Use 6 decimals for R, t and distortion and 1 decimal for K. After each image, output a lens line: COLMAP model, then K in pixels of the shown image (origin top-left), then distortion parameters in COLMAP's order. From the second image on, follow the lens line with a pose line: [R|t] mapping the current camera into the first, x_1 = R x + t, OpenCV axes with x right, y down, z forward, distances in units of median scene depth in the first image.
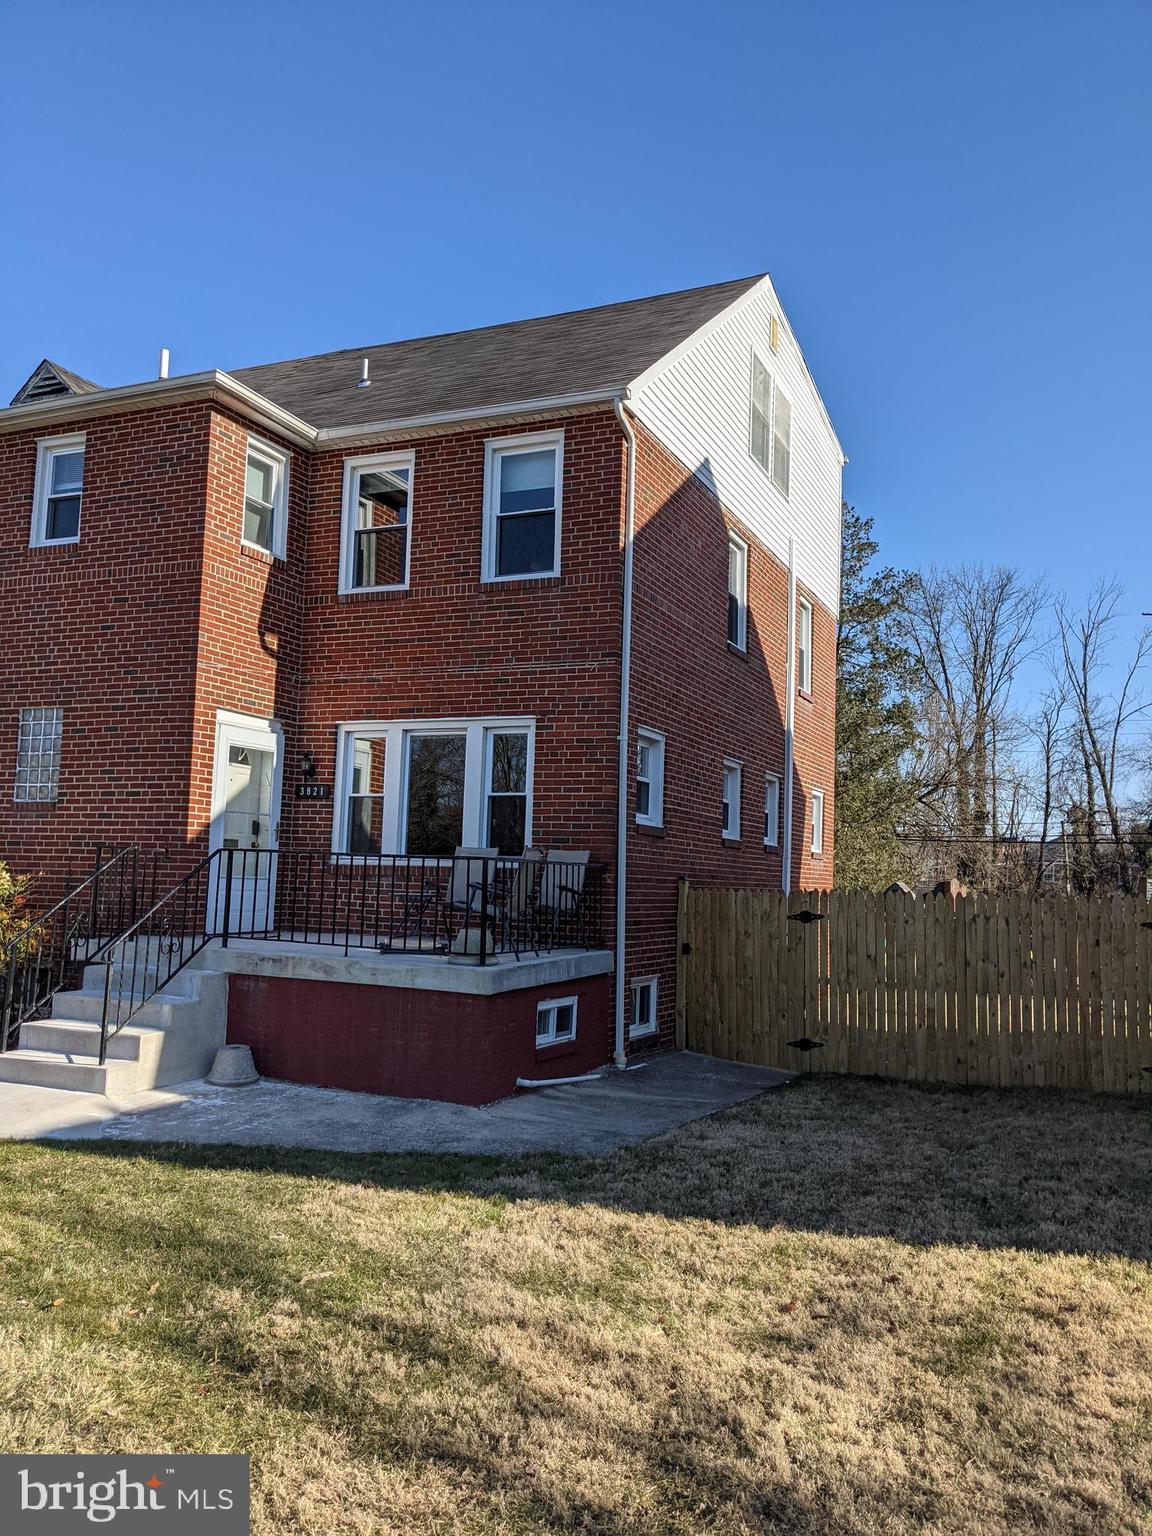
lens RADIAL K [[1226.2, 0, 591.6], [0, 1226.2, 779.7], [0, 0, 1]] dist [0.039408, -0.059830]
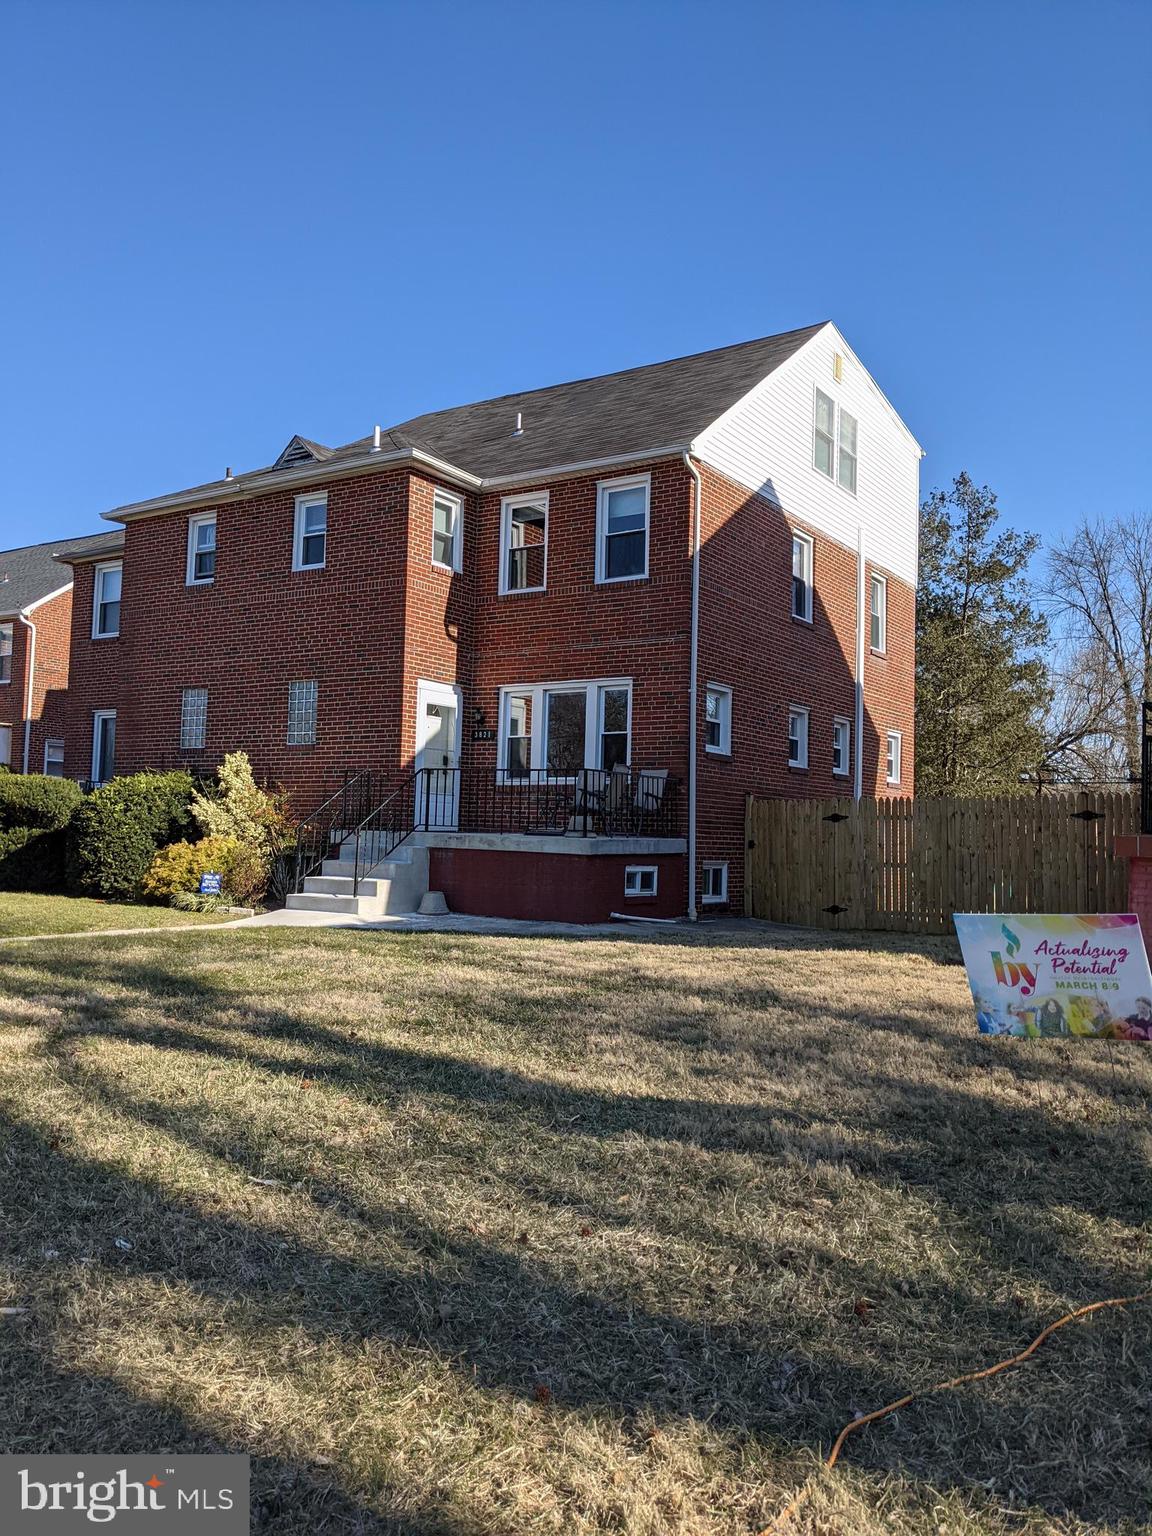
lens RADIAL K [[1226.2, 0, 564.4], [0, 1226.2, 767.1], [0, 0, 1]] dist [0.039408, -0.059830]
pose [[0.984313, -0.016195, -0.175687, 0.116738], [0.019448, 0.999670, 0.016810, 0.025559], [0.175357, -0.019963, 0.984303, -0.391214]]
